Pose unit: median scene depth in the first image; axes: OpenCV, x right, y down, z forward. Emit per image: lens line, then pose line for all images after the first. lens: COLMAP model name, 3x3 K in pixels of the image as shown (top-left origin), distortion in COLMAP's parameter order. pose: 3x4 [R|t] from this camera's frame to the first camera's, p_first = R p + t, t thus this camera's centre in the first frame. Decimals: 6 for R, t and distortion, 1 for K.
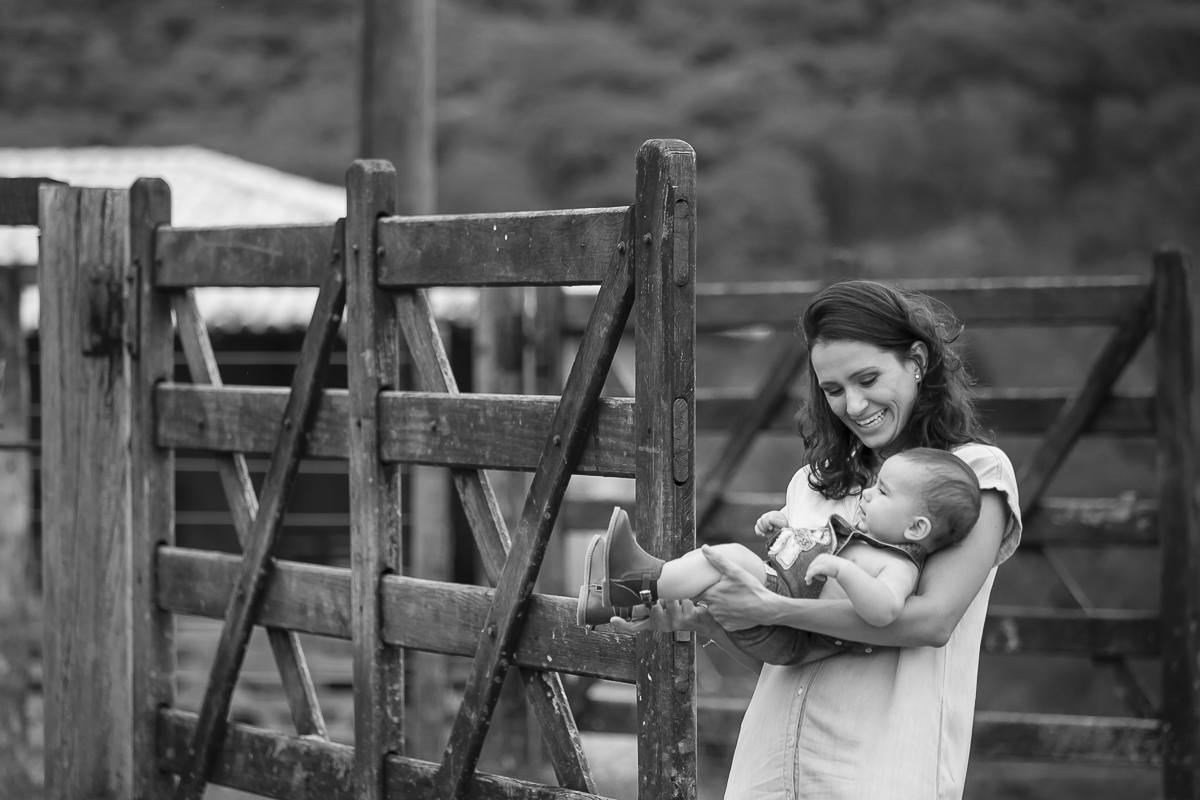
lens RADIAL K [[4282.9, 0, 599.8], [0, 4282.9, 393.1], [0, 0, 1]] dist [-1.016654, 0.000000]
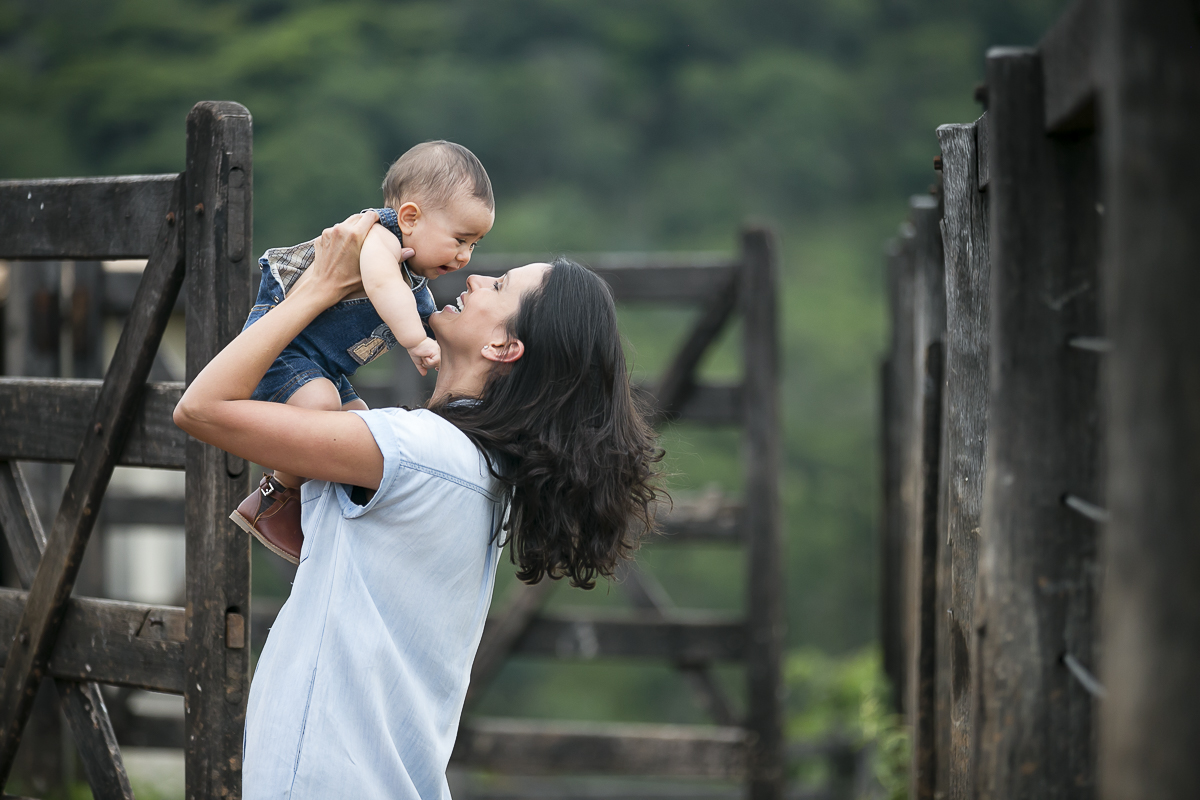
lens RADIAL K [[5205.0, 0, 600.6], [0, 5205.0, 401.3], [0, 0, 1]] dist [0.726117, 0.000000]
pose [[0.996396, 0.003541, 0.084753, 0.002018], [-0.003927, 0.999983, 0.004391, -0.000201], [-0.084736, -0.004708, 0.996392, -0.128542]]
